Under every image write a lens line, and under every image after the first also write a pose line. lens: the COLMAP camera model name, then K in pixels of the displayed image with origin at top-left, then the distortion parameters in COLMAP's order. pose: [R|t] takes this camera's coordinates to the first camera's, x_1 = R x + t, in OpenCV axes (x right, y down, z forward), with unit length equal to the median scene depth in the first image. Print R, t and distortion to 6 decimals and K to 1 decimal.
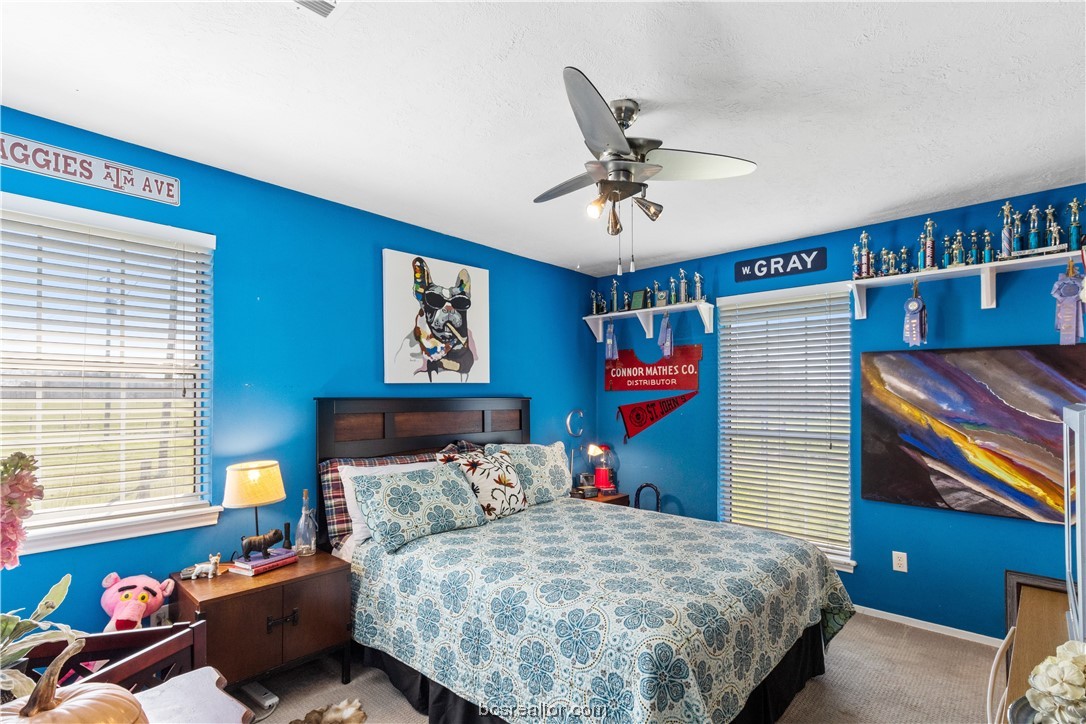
lens RADIAL K [[517.3, 0, 542.9], [0, 517.3, 388.3], [0, 0, 1]] dist [0.001259, 0.000606]
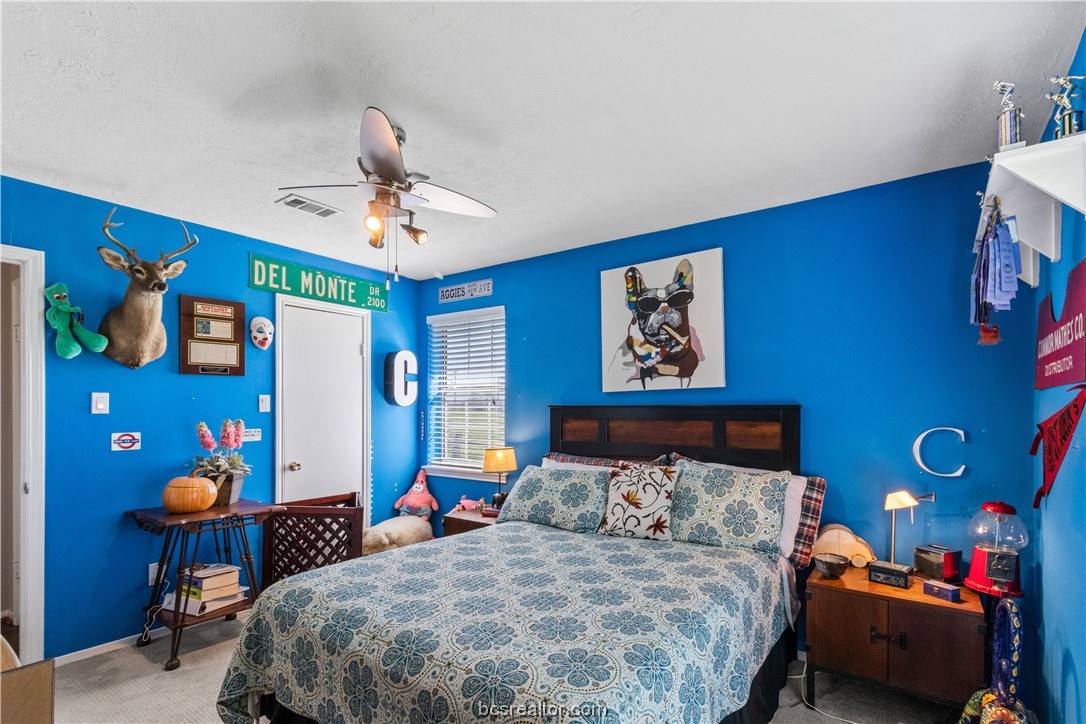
lens RADIAL K [[520.0, 0, 546.8], [0, 520.0, 403.2], [0, 0, 1]] dist [-0.000732, 0.000068]
pose [[0.109616, -0.003255, -0.993969, 0.742082], [0.018327, 0.999831, -0.001253, 0.012187], [0.993805, -0.018079, 0.109657, 0.703306]]
